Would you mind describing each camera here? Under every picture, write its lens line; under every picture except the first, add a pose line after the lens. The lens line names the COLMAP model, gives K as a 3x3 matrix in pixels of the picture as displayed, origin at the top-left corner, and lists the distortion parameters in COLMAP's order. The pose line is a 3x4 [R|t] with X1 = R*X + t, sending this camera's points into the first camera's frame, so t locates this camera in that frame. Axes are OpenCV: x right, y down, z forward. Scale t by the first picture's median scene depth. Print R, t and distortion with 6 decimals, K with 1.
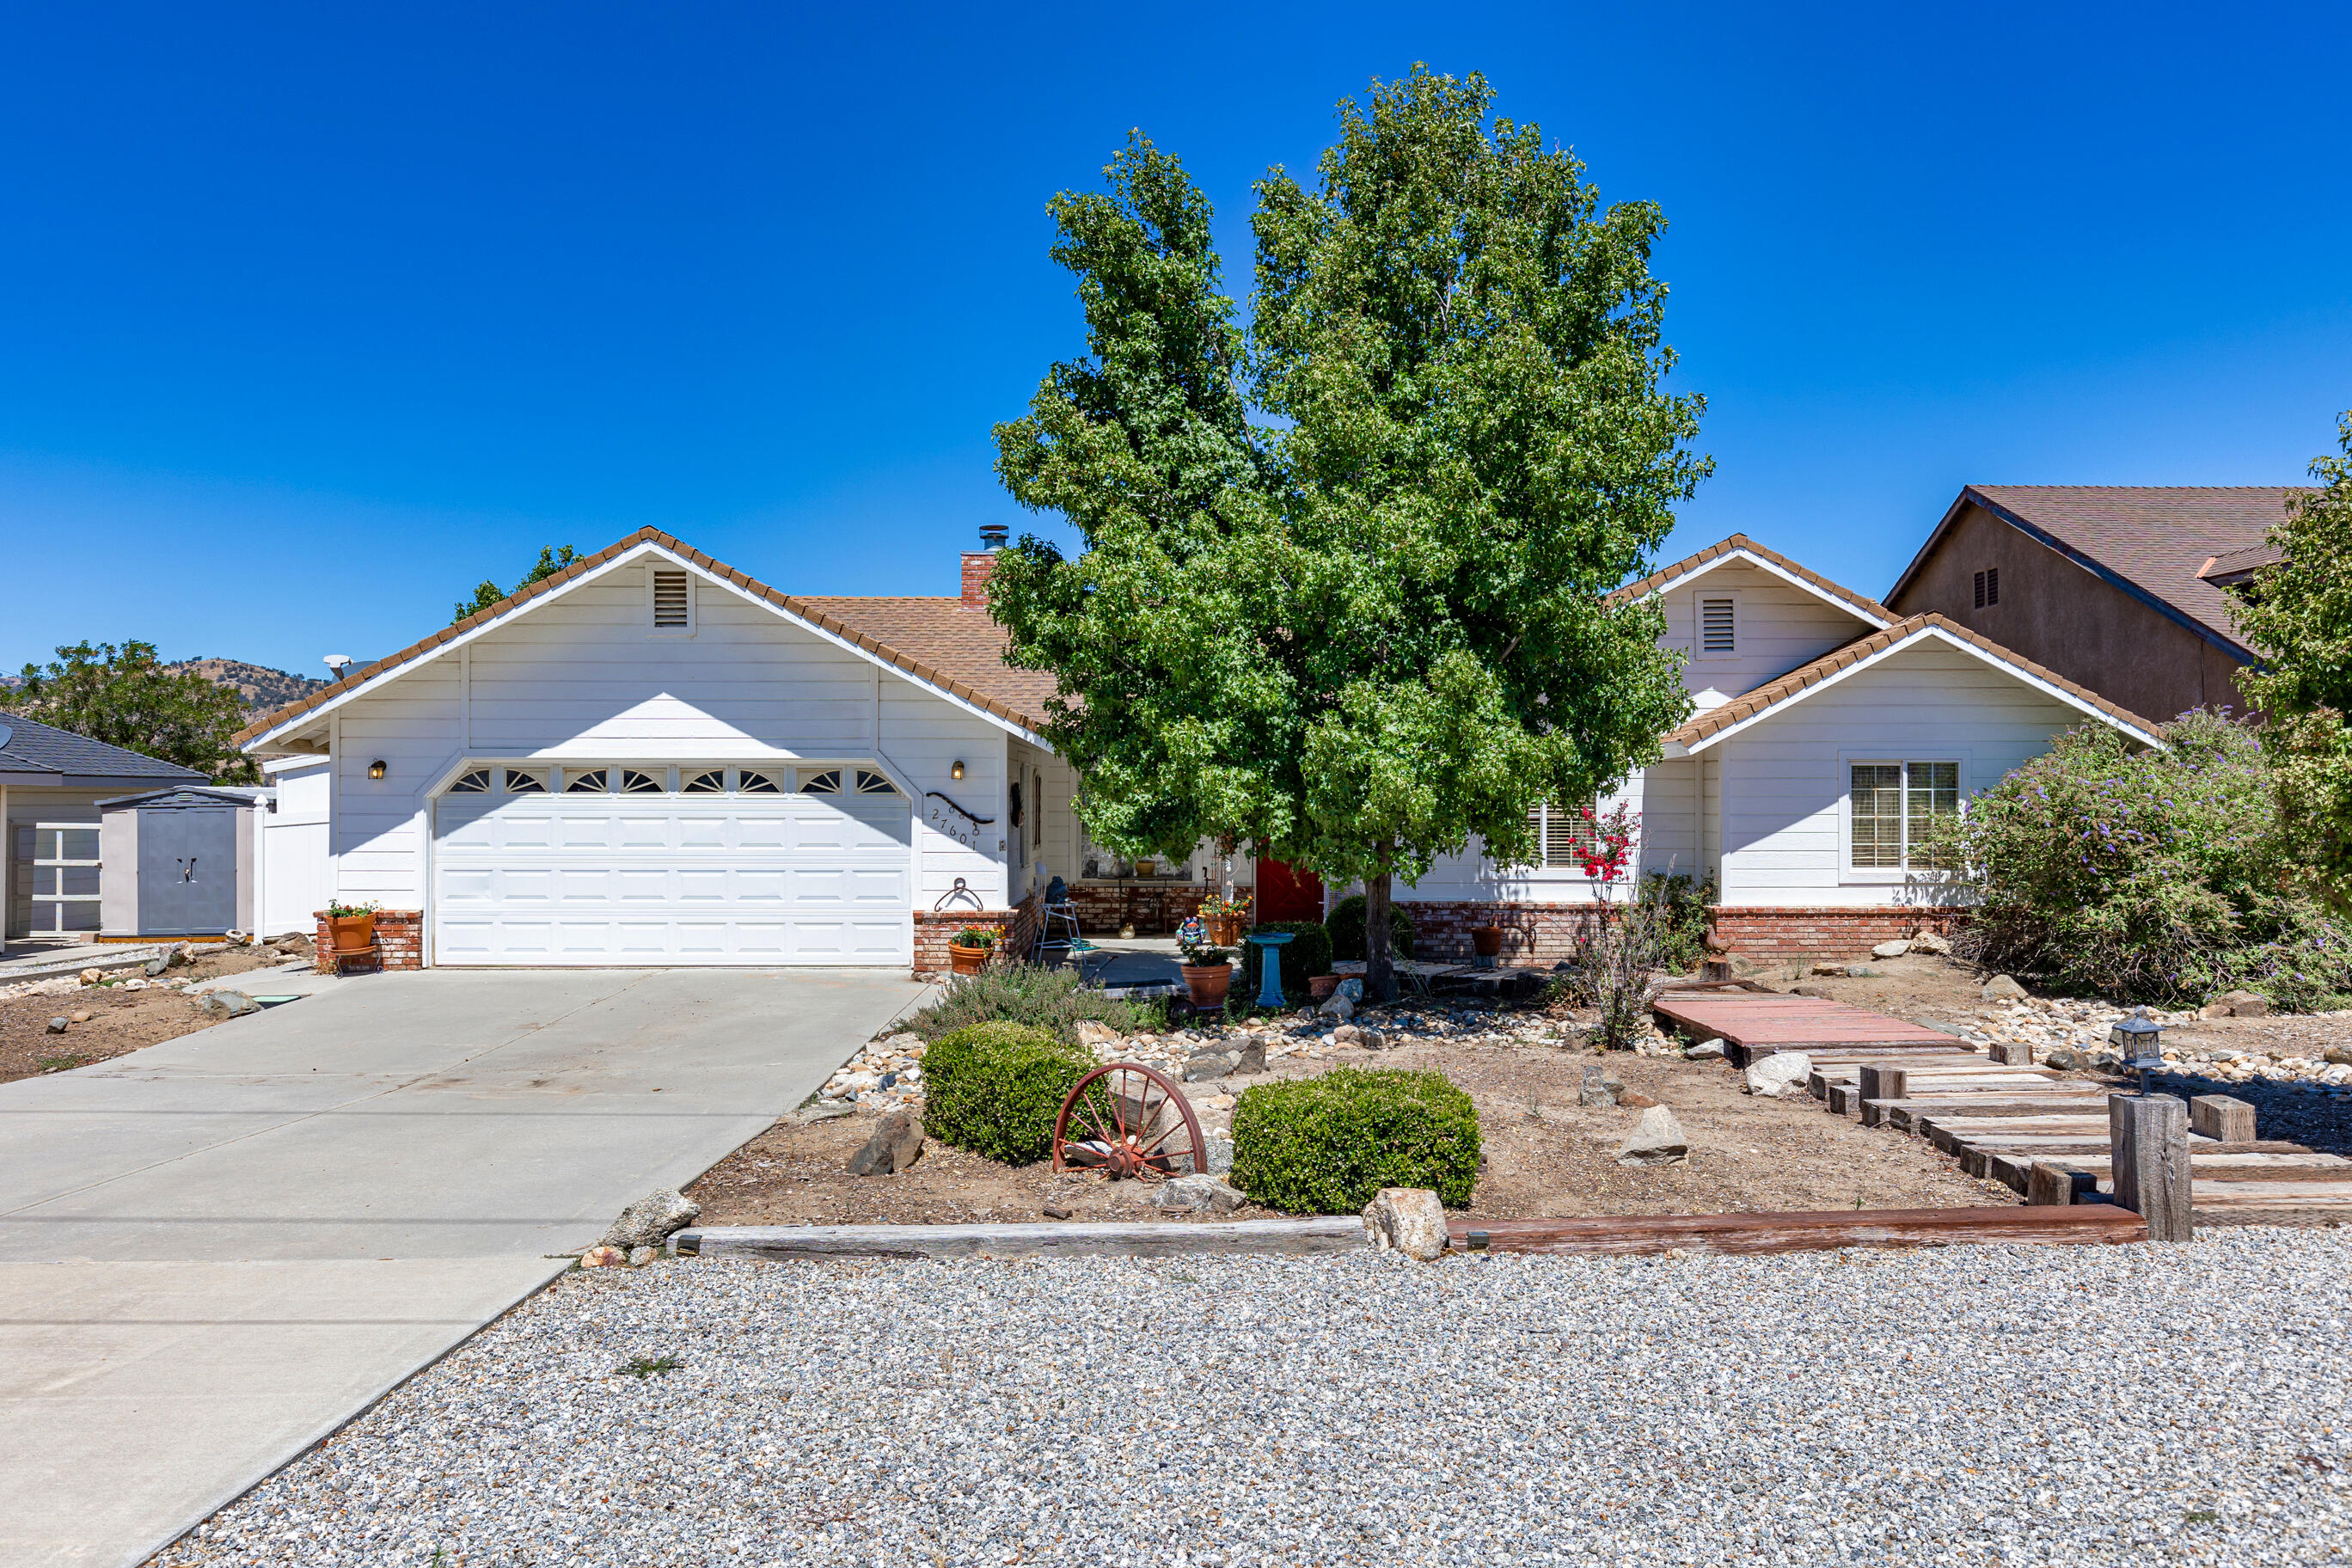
lens RADIAL K [[1585.2, 0, 1176.0], [0, 1585.2, 784.0], [0, 0, 1]] dist [0.000550, 0.000018]
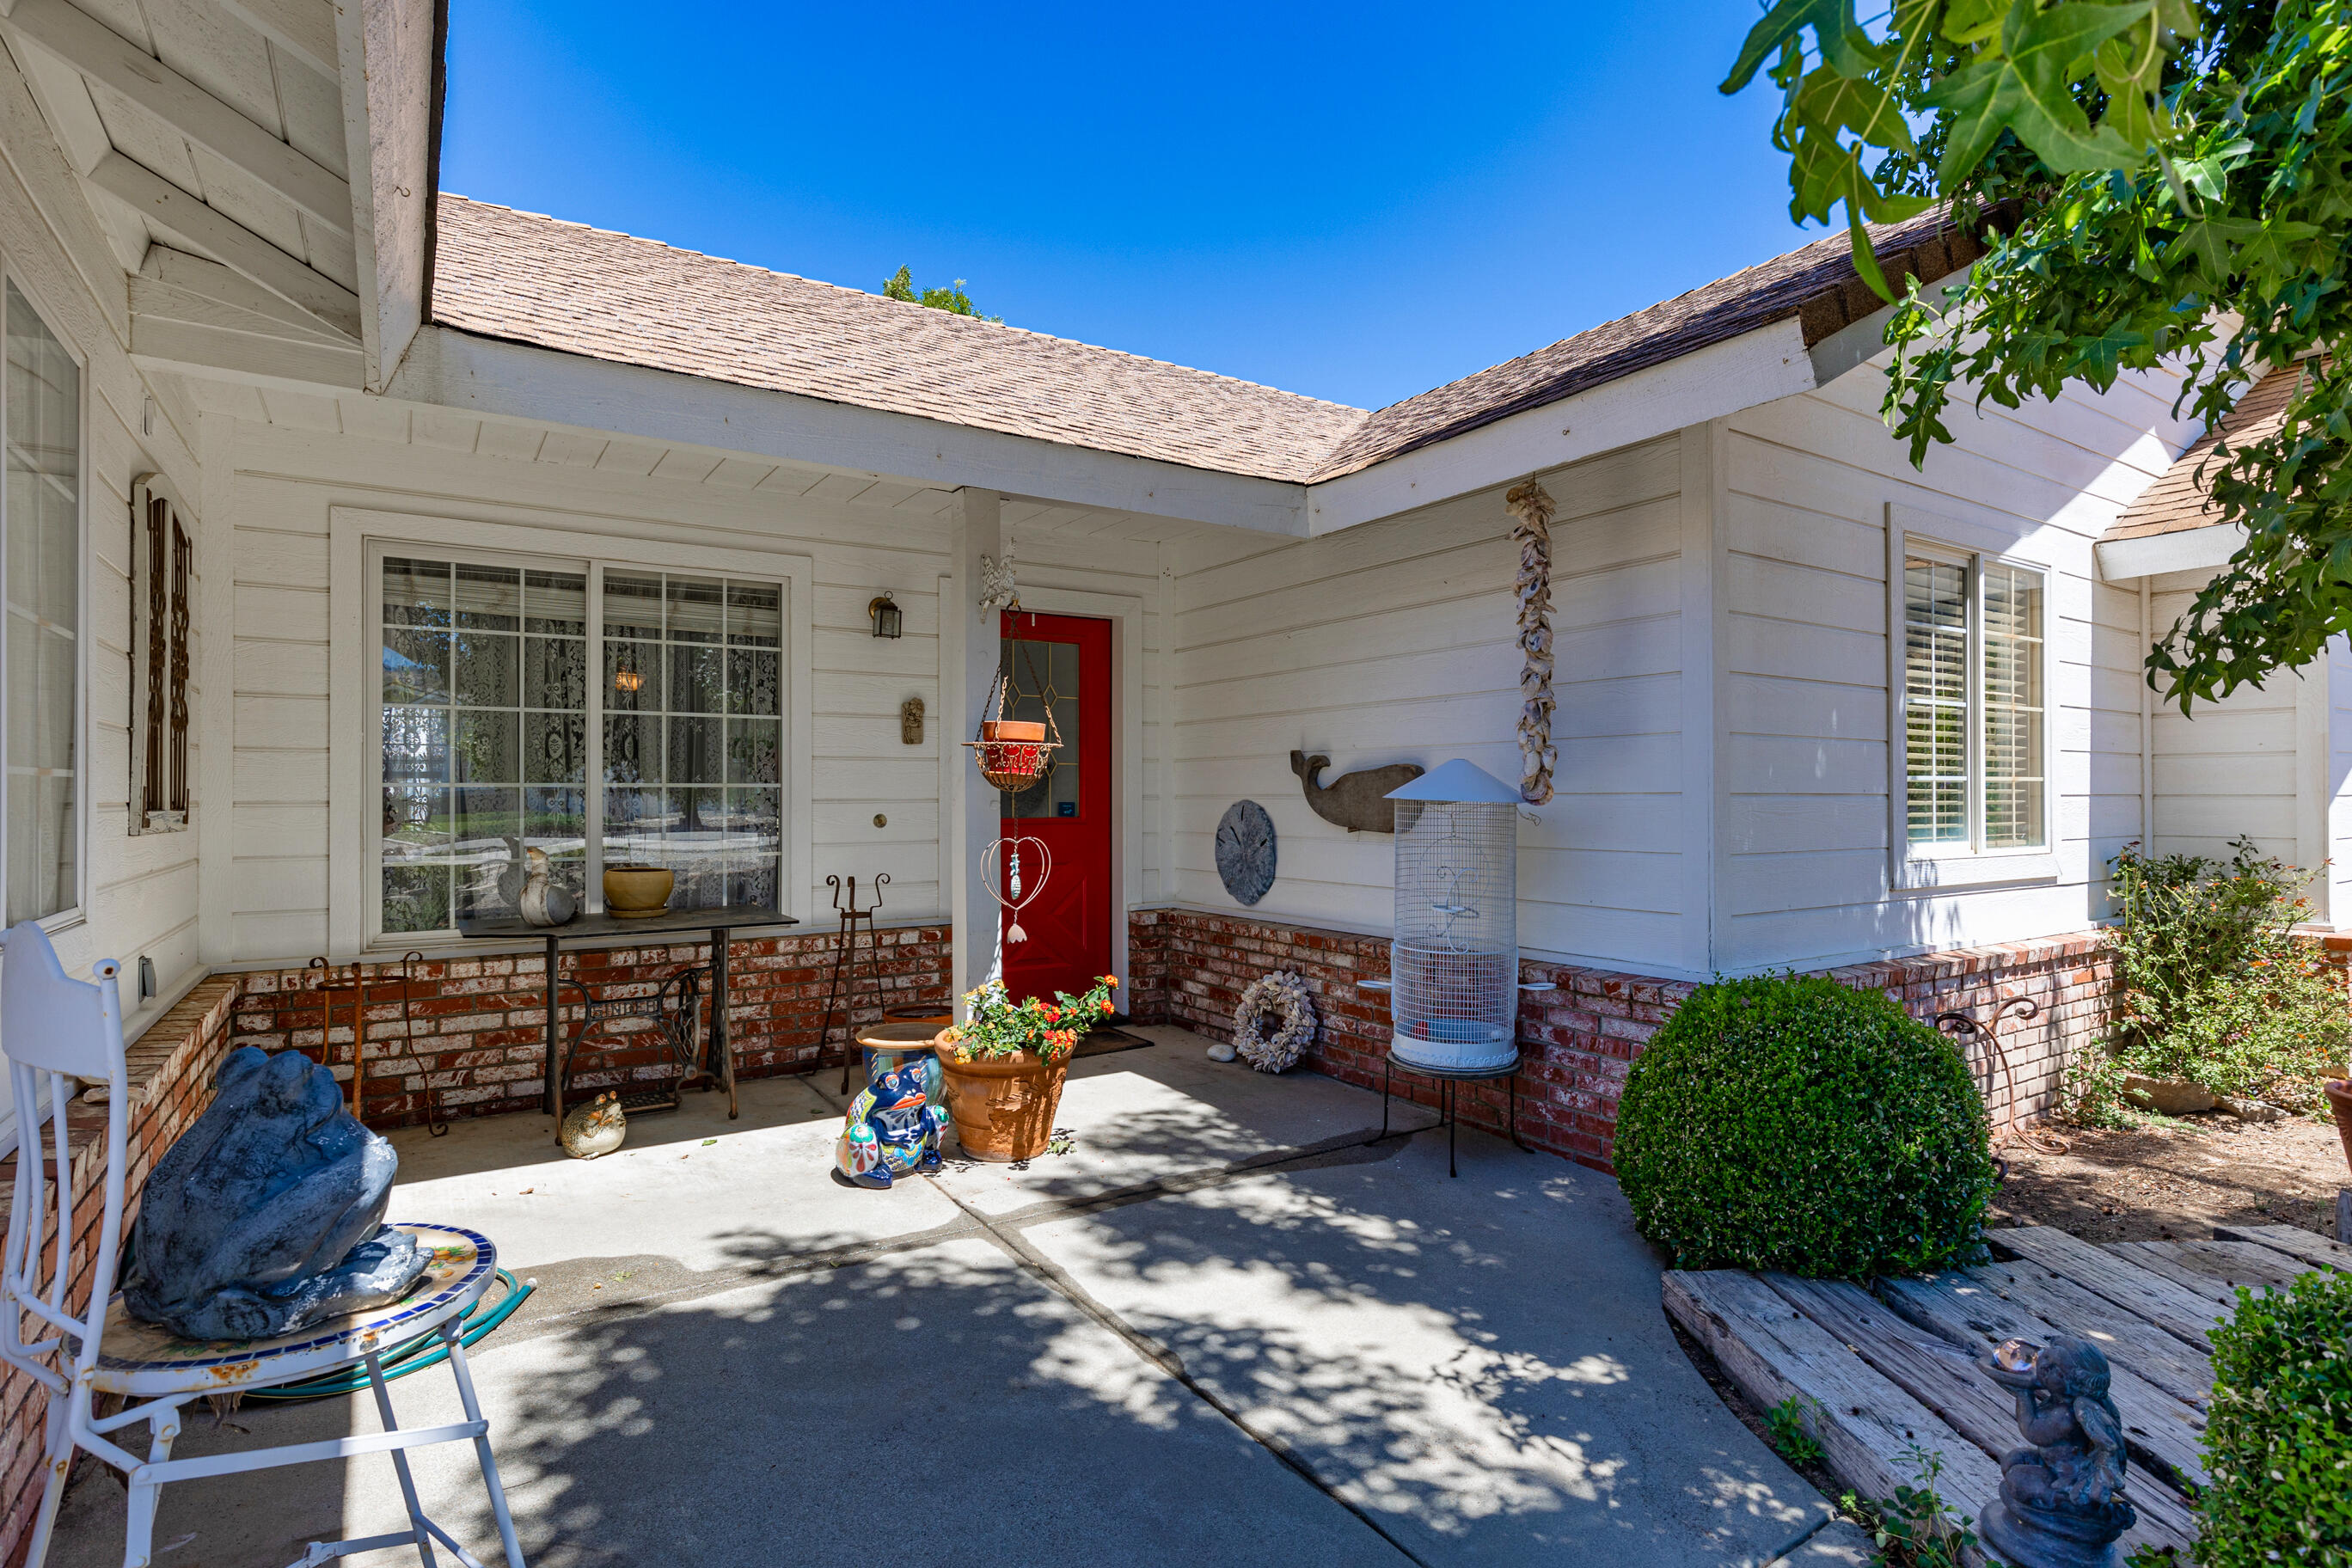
lens RADIAL K [[1180.3, 0, 1187.3], [0, 1180.3, 788.4], [0, 0, 1]] dist [-0.001776, 0.000406]
pose [[0.830619, 0.003774, 0.556828, -0.072940], [-0.001975, 0.999991, -0.003831, 0.042033], [-0.556838, 0.002083, 0.830619, 0.932659]]
